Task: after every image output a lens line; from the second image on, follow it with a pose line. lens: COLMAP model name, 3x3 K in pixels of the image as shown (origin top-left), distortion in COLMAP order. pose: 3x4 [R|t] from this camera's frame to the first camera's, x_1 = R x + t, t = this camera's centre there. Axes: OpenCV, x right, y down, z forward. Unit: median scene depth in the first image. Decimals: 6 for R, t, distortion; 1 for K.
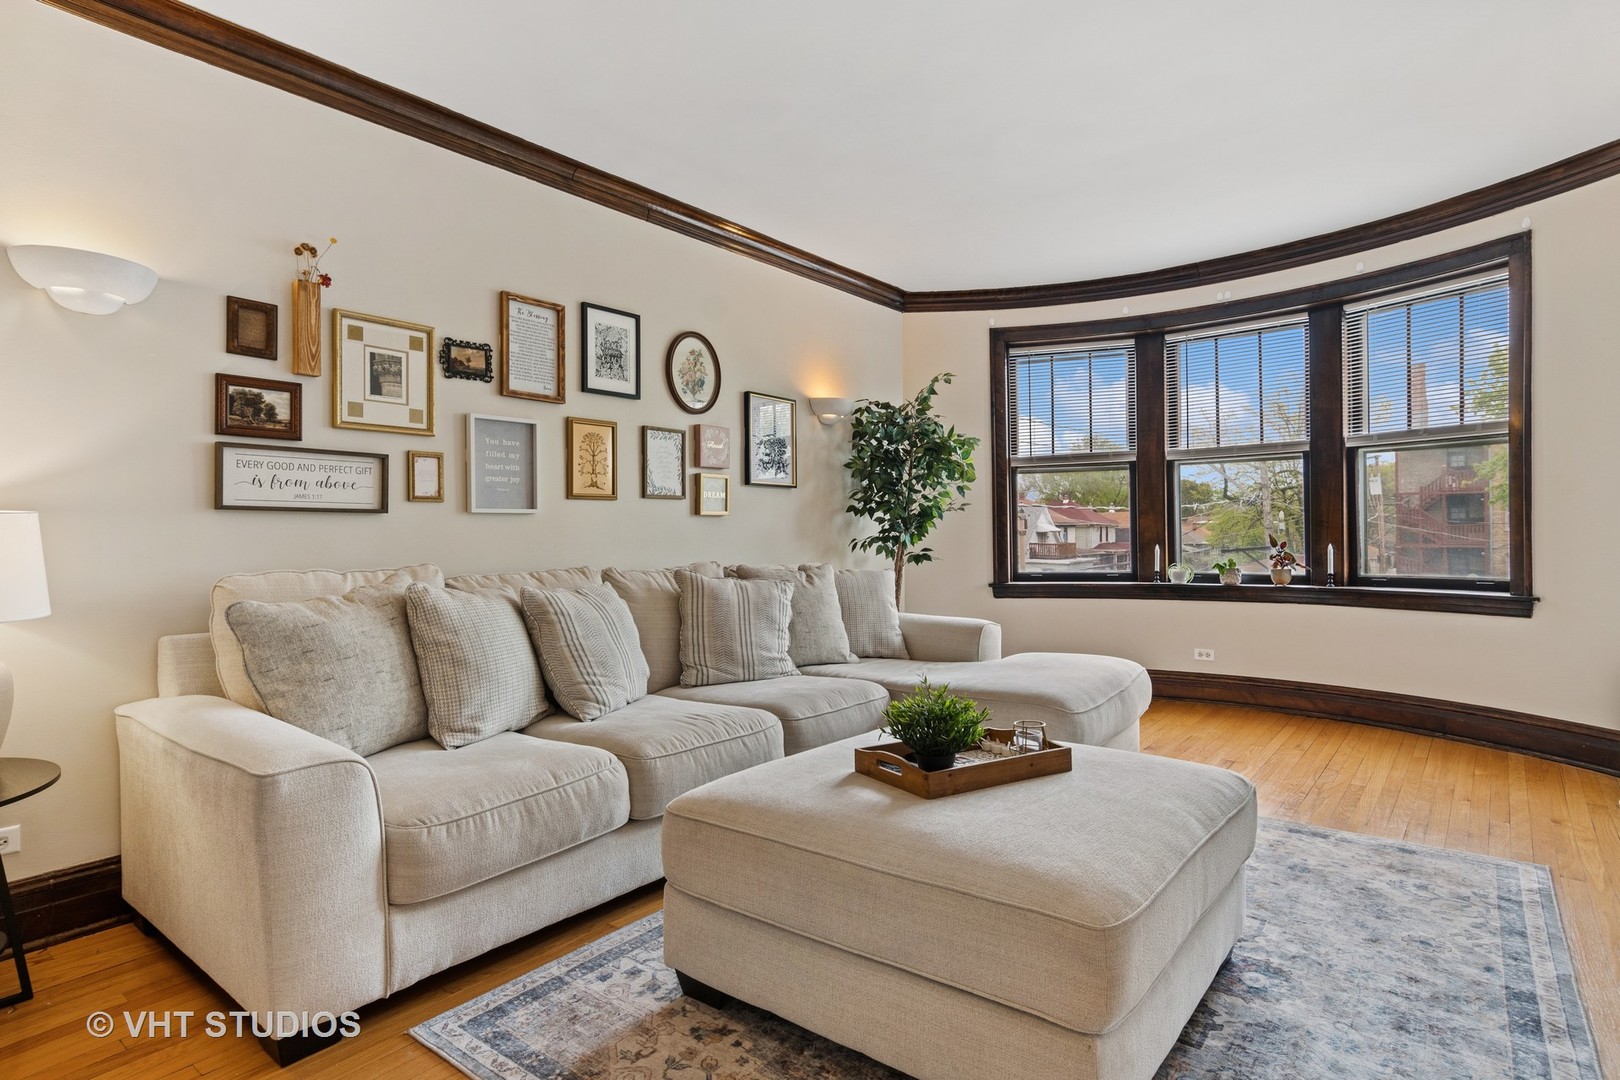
lens RADIAL K [[855.4, 0, 808.1], [0, 855.4, 533.1], [0, 0, 1]] dist [0.003609, 0.000334]
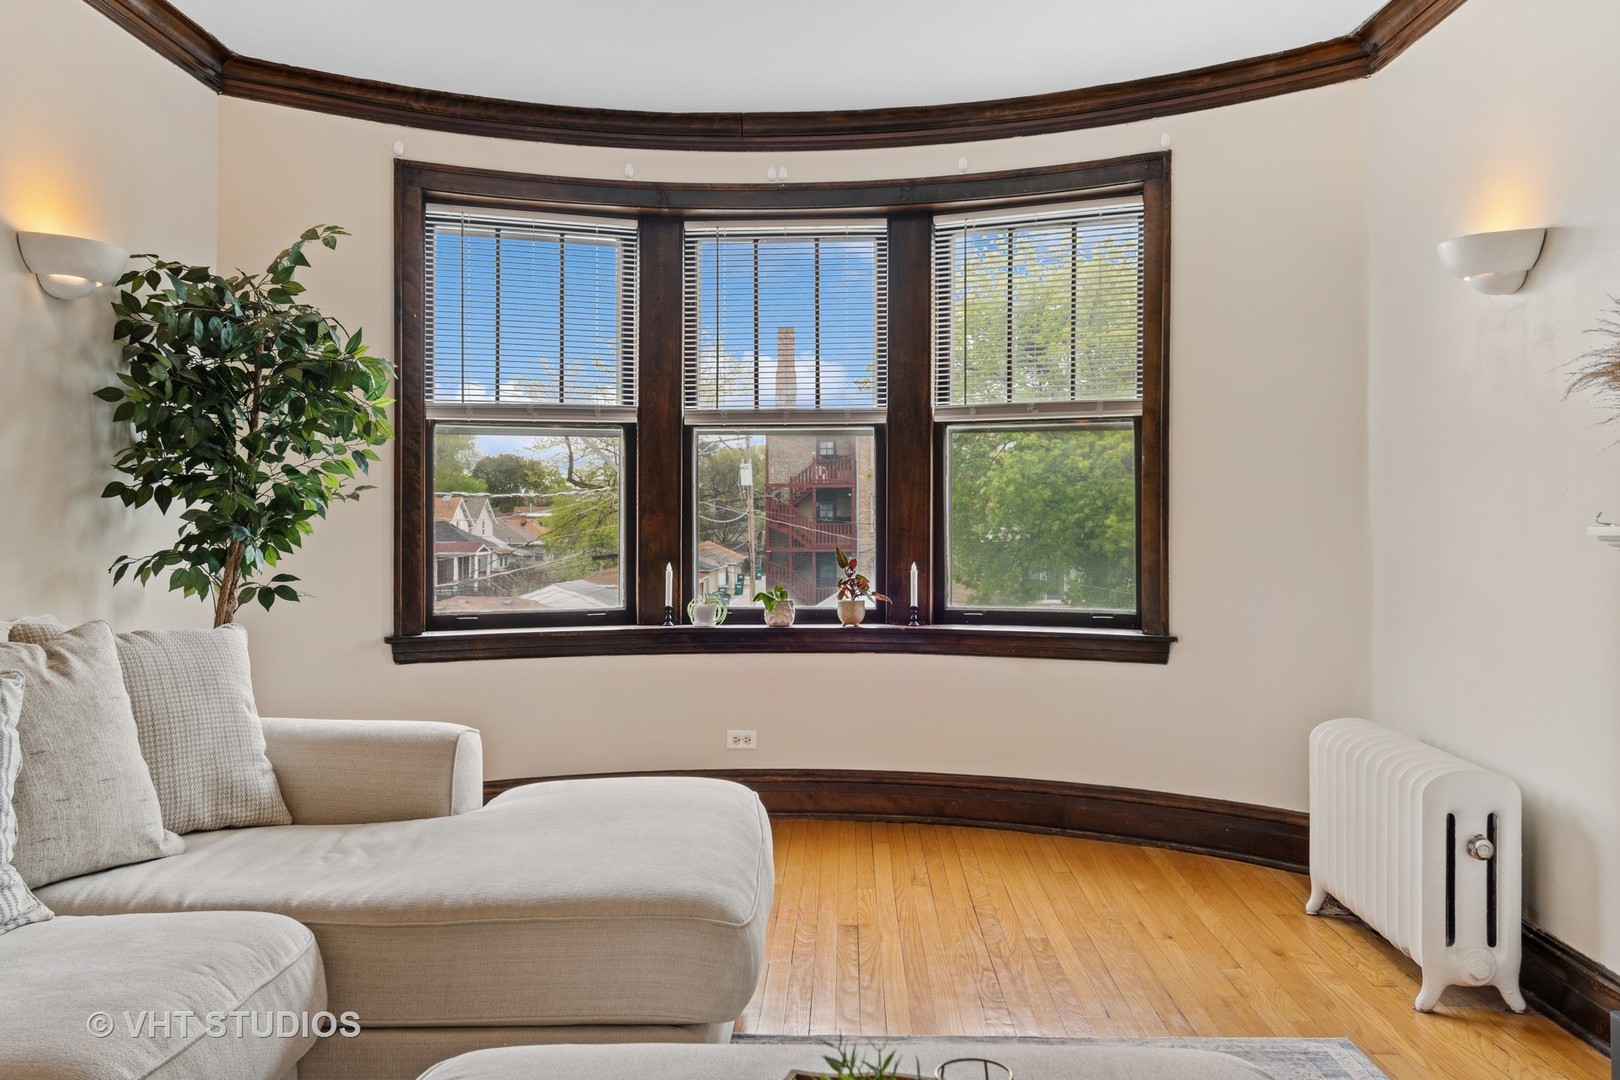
lens RADIAL K [[1264.5, 0, 808.8], [0, 1264.5, 513.7], [0, 0, 1]] dist [-0.005080, 0.002684]
pose [[0.794009, 0.018363, 0.607628, -0.064803], [-0.011668, 0.999820, -0.014968, -0.009998], [-0.607793, 0.004795, 0.794081, 0.244915]]
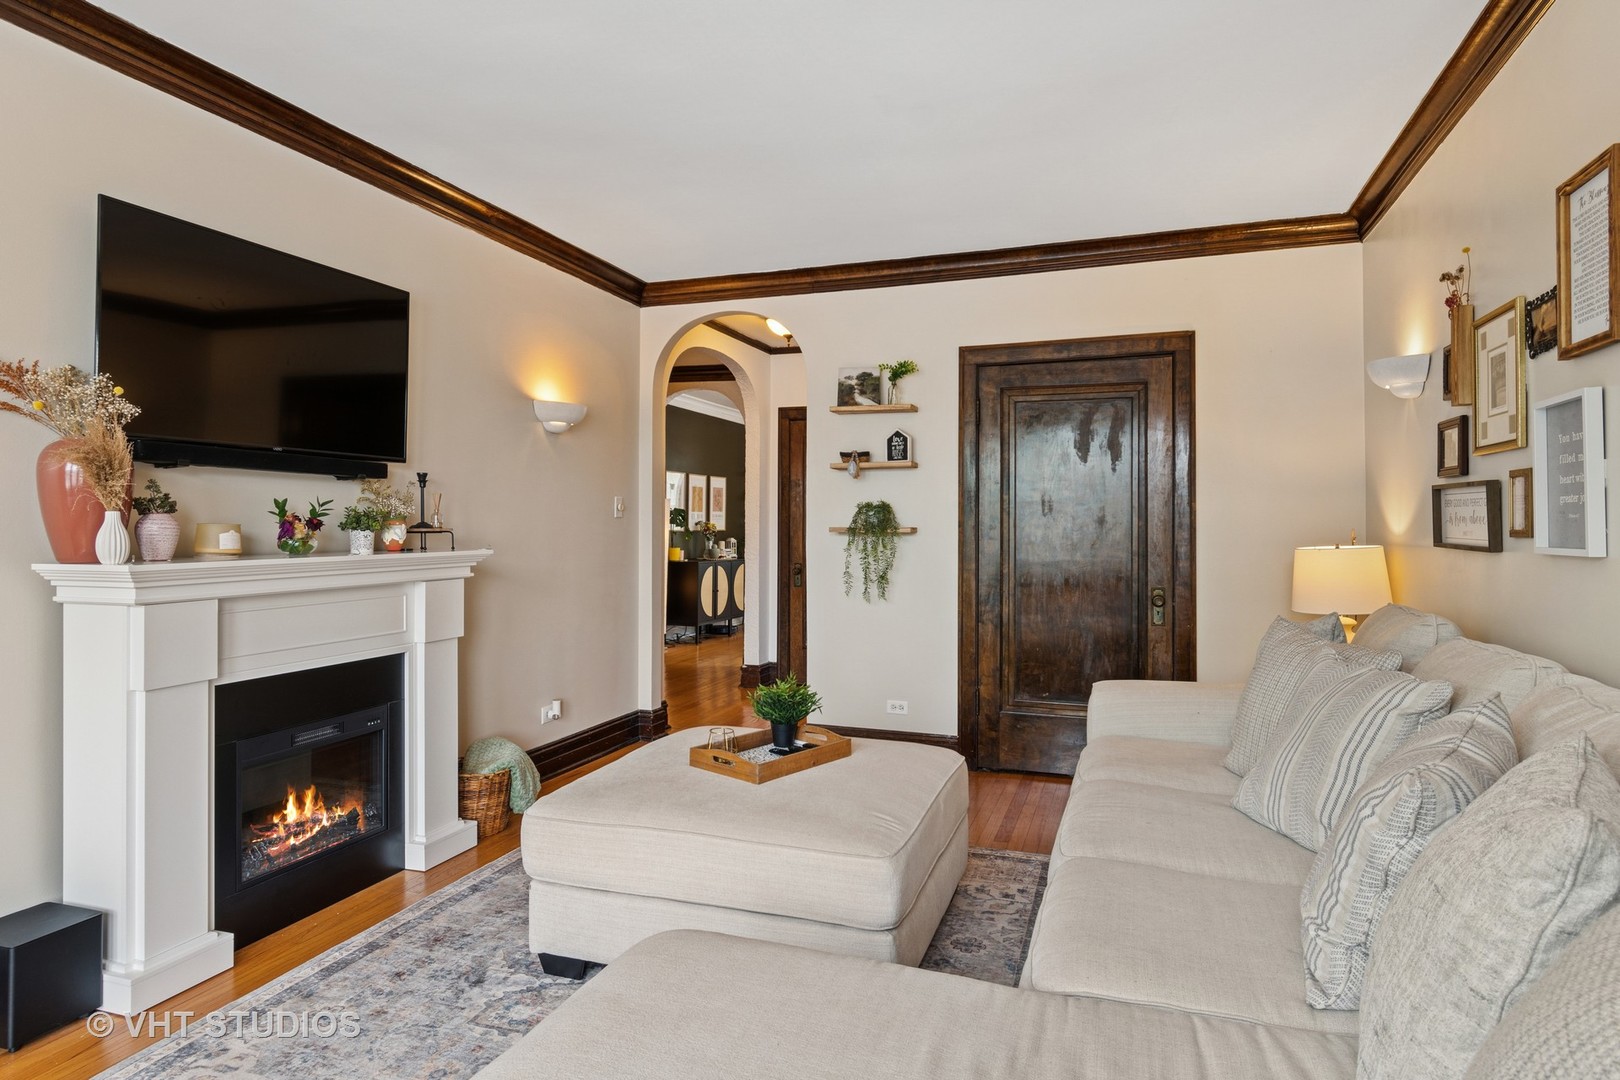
lens RADIAL K [[924.6, 0, 810.0], [0, 924.6, 540.0], [0, 0, 1]] dist [-0.001116, -0.000239]
pose [[-0.944672, 0.013721, -0.327731, 0.237483], [0.008506, 0.999813, 0.017341, -0.033223], [0.327908, 0.013593, -0.944612, 0.955461]]
